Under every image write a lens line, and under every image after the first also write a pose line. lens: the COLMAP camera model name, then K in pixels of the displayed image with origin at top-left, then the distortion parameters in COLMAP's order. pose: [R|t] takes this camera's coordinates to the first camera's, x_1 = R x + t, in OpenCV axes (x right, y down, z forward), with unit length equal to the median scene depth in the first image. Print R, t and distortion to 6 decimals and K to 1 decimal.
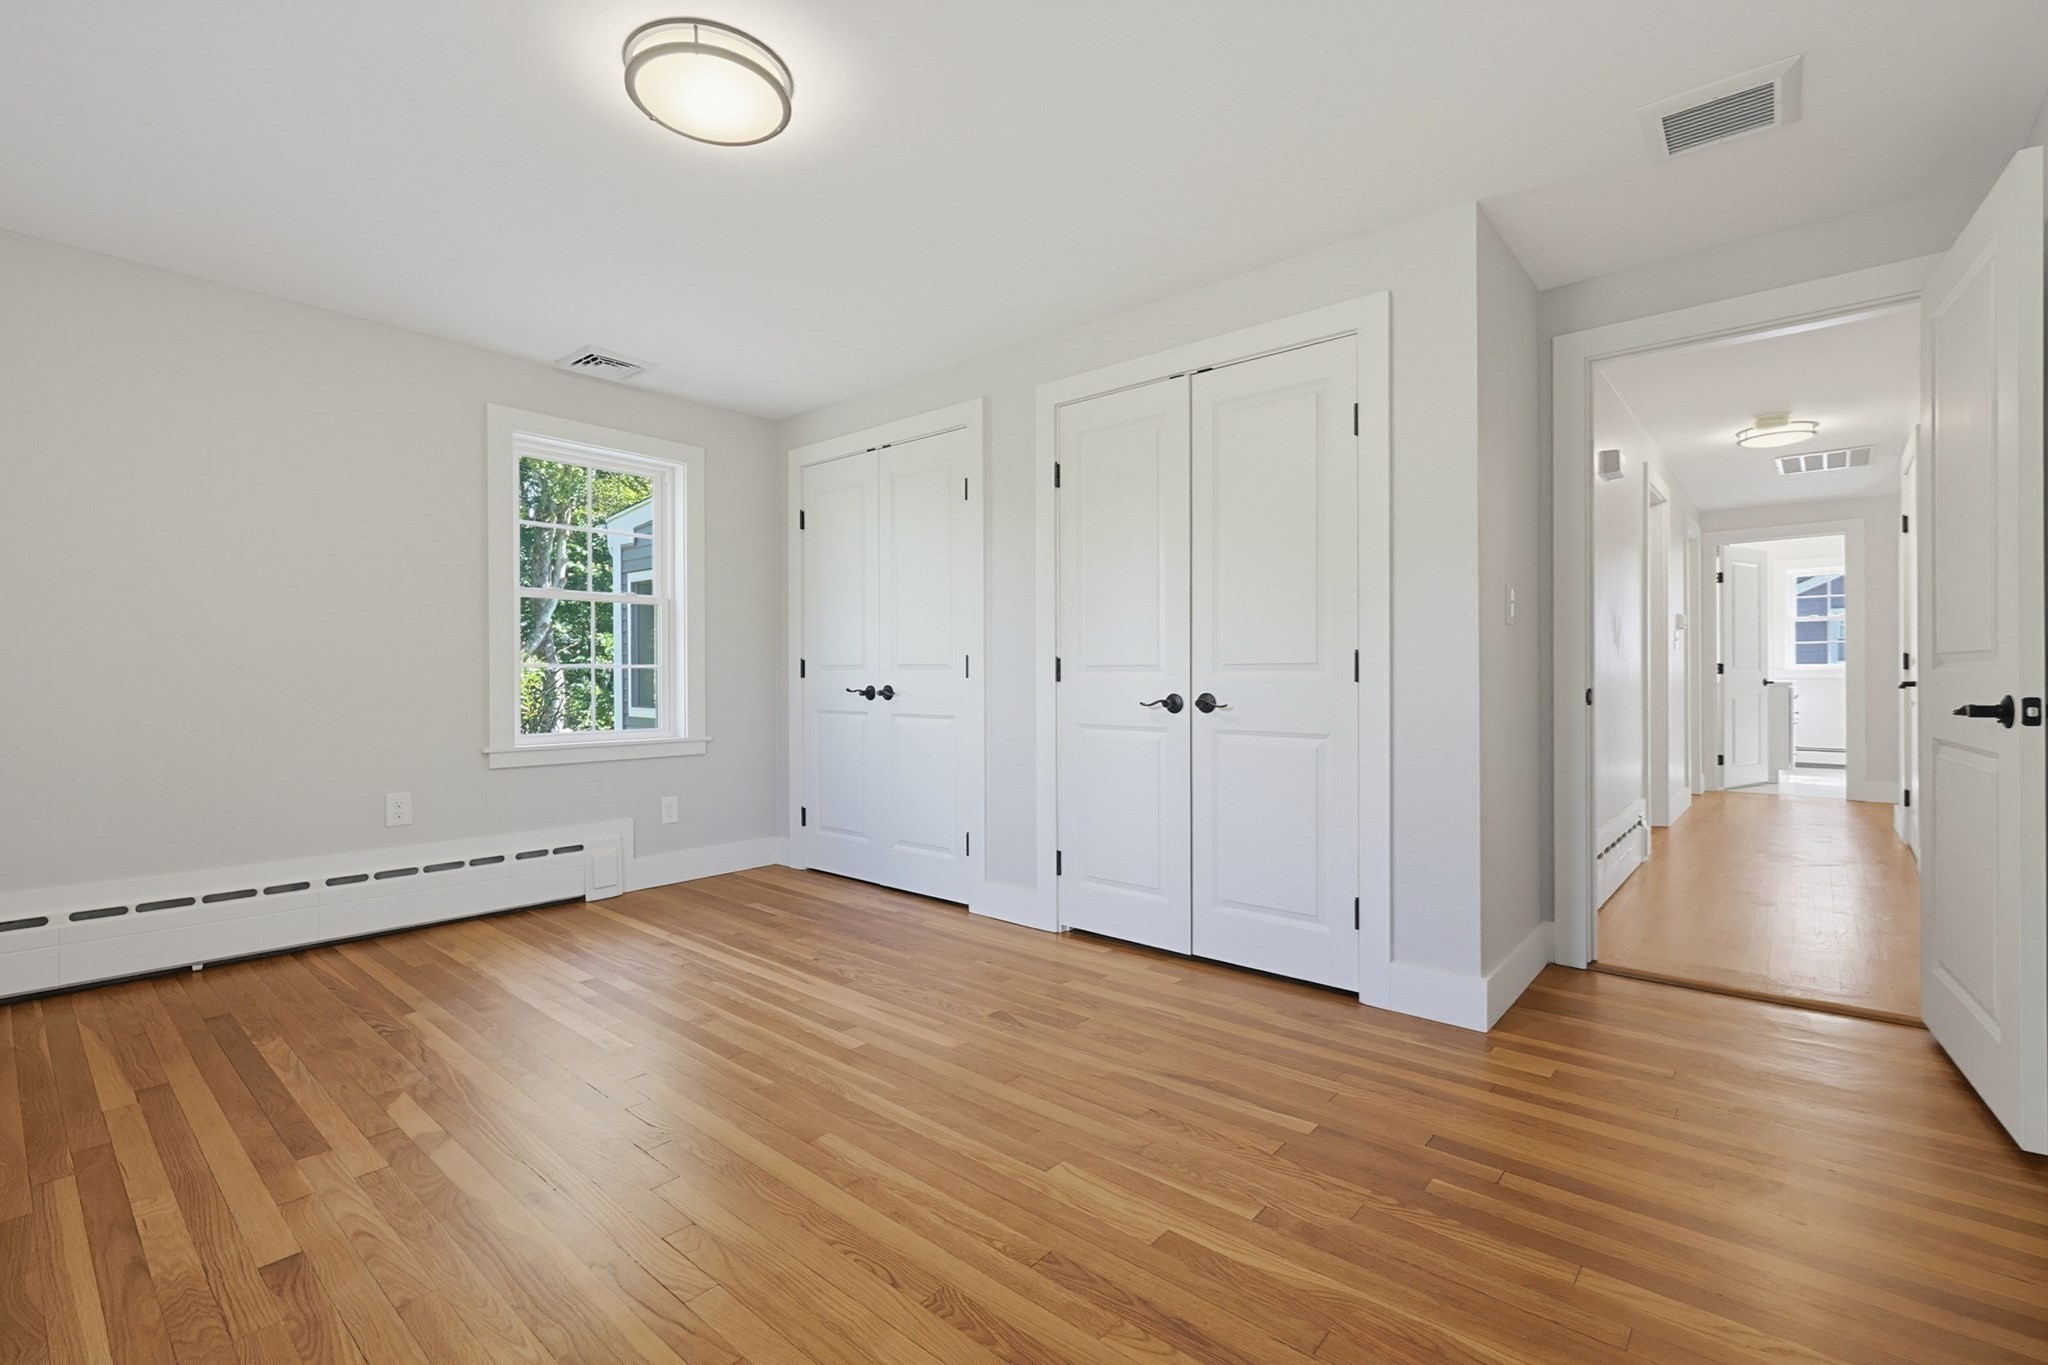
lens RADIAL K [[897.7, 0, 1018.1], [0, 897.7, 673.1], [0, 0, 1]] dist [0.000299, -0.000415]
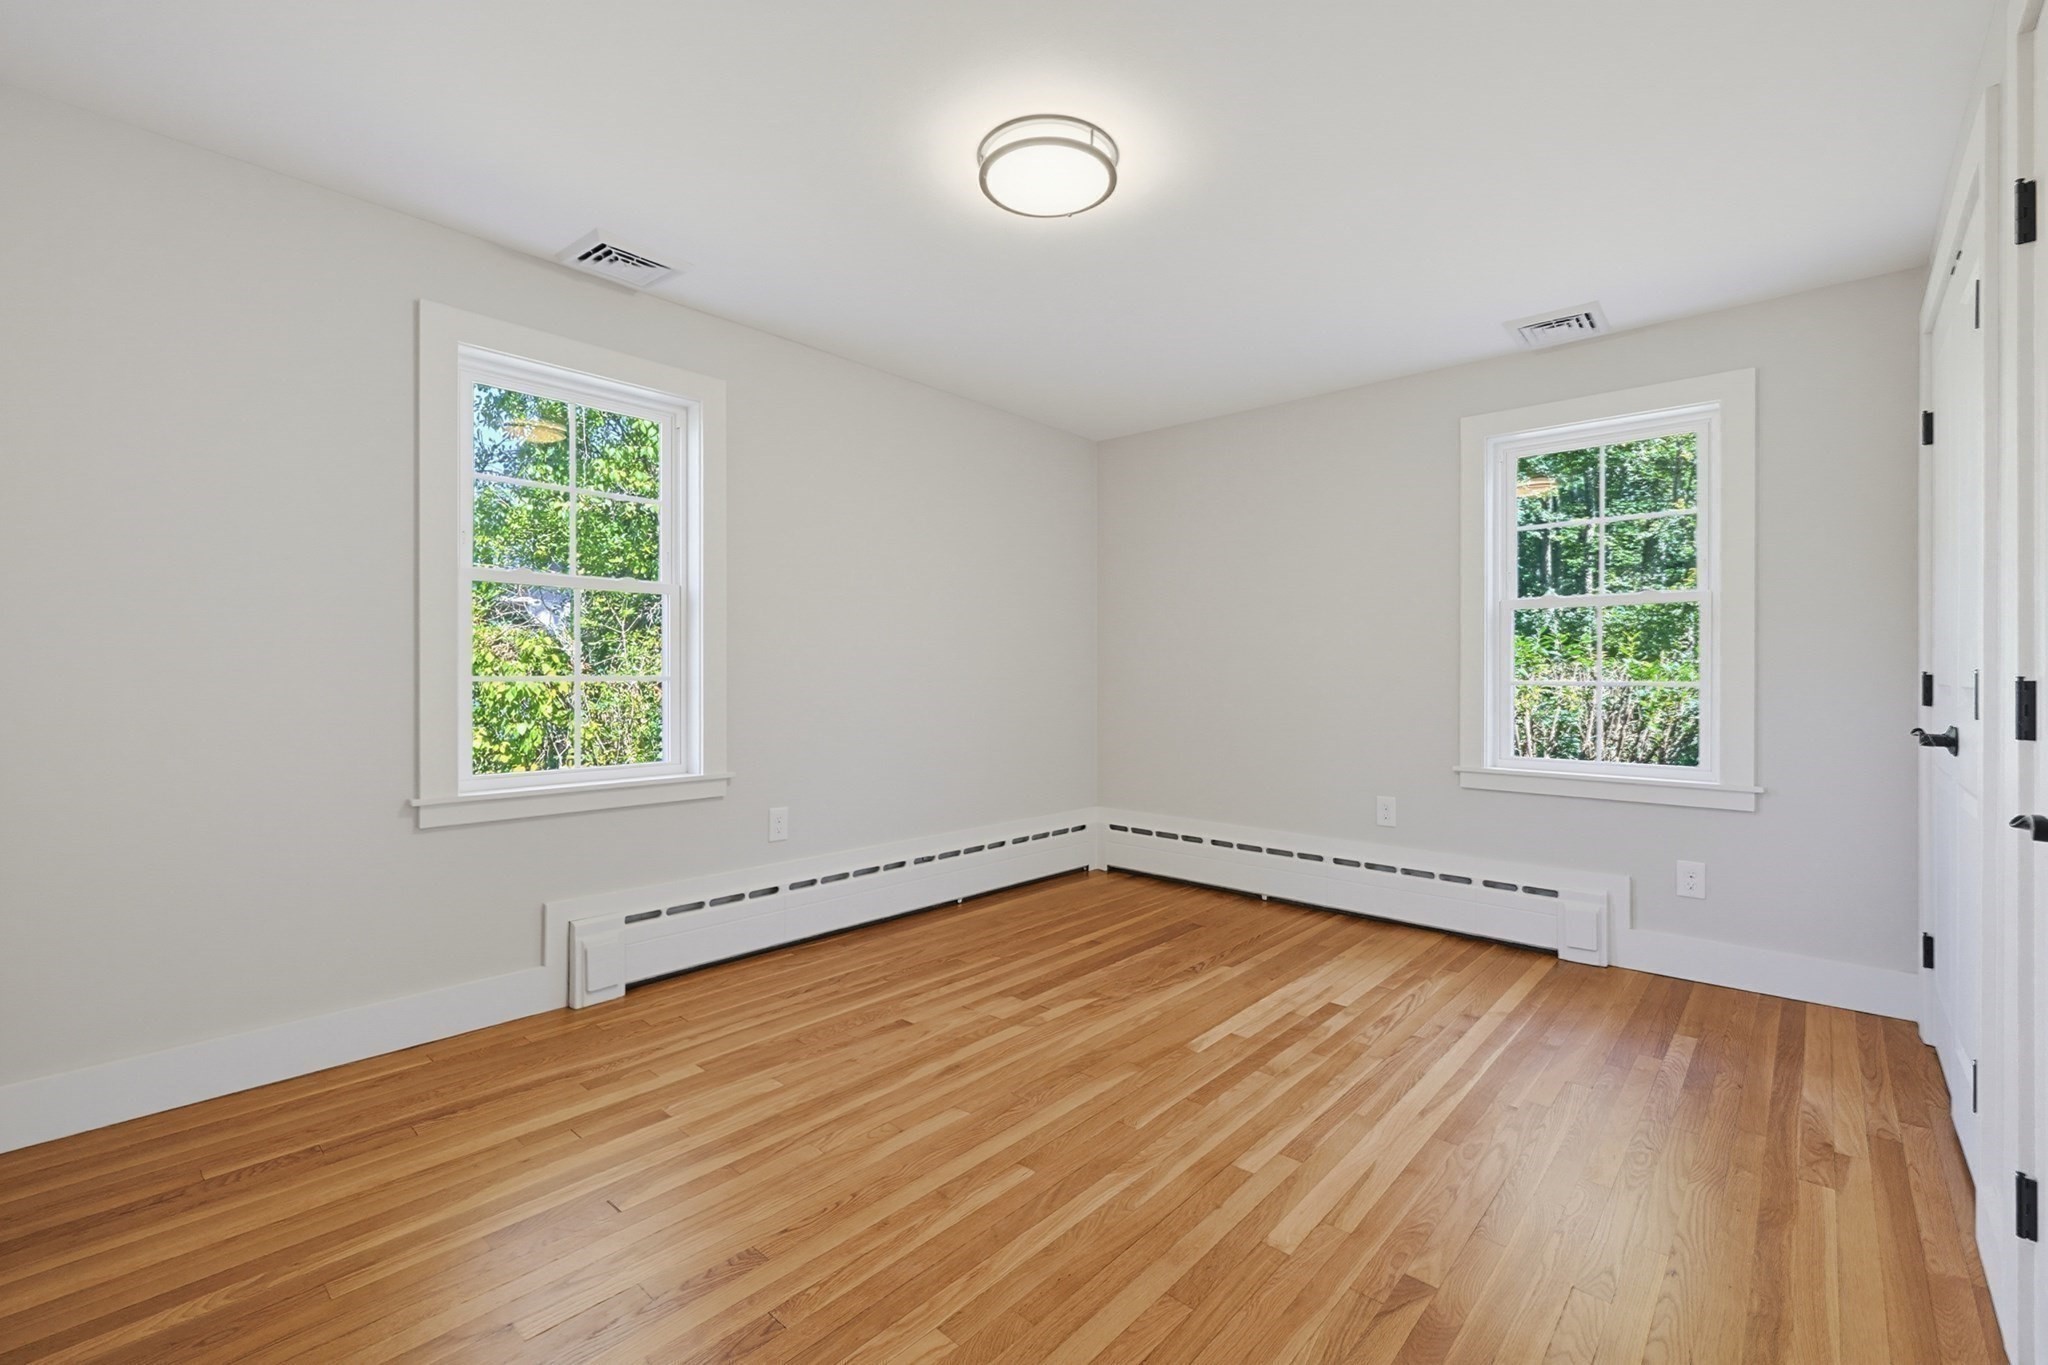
lens RADIAL K [[897.7, 0, 1015.1], [0, 897.7, 677.2], [0, 0, 1]] dist [0.000299, -0.000415]
pose [[-0.015310, 0.004133, -0.999874, 0.514188], [-0.003146, 0.999986, 0.004182, -0.021274], [0.999878, 0.003209, -0.015297, 0.664507]]
